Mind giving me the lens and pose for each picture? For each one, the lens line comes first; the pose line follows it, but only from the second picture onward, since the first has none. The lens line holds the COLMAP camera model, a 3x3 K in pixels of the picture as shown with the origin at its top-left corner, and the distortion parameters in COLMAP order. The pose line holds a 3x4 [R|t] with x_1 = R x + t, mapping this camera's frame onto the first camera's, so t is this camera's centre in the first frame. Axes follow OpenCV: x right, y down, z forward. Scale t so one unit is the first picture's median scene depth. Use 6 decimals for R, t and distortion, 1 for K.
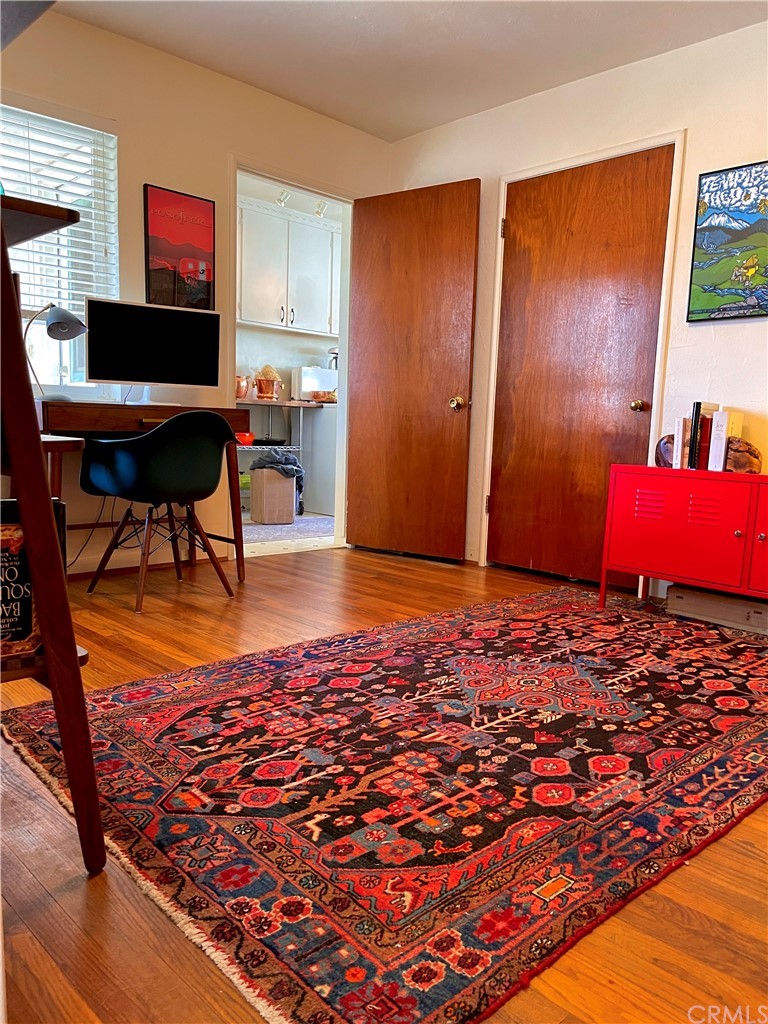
lens RADIAL K [[770.0, 0, 384.0], [0, 770.0, 512.0], [0, 0, 1]] dist [0.071123, -0.066791]
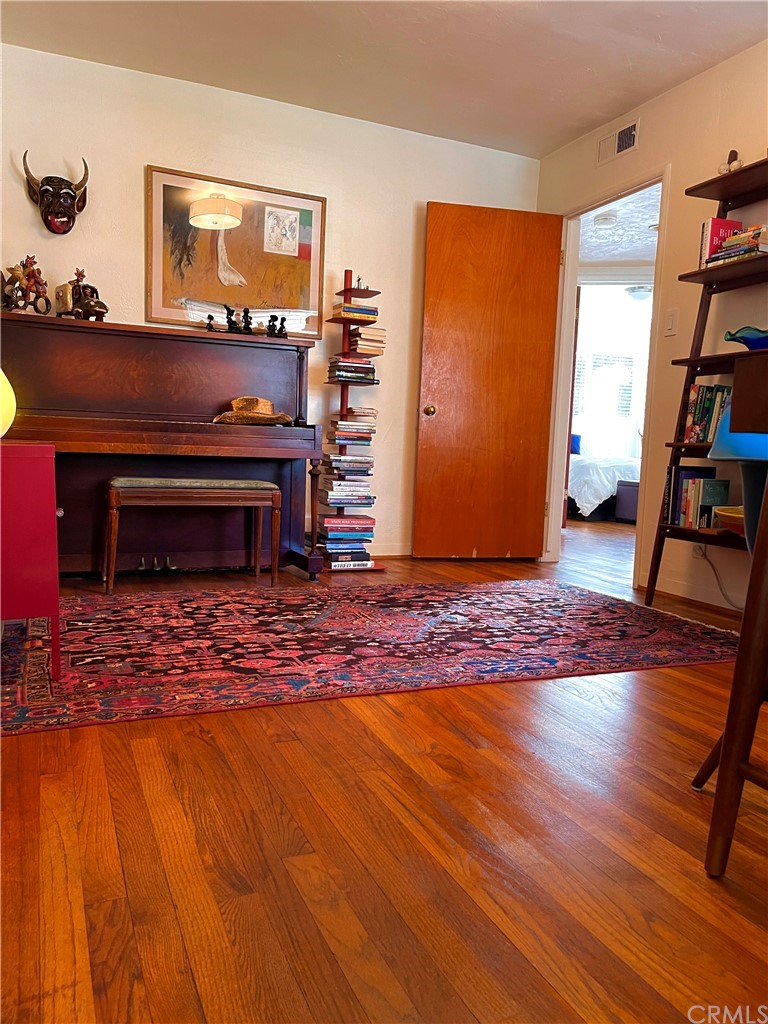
lens RADIAL K [[770.0, 0, 384.0], [0, 770.0, 512.0], [0, 0, 1]] dist [0.071123, -0.066791]
pose [[-0.931877, -0.102289, 0.348055, -0.205012], [-0.031502, 0.978618, 0.203260, -0.175194], [-0.361404, 0.178449, -0.915174, 1.796872]]
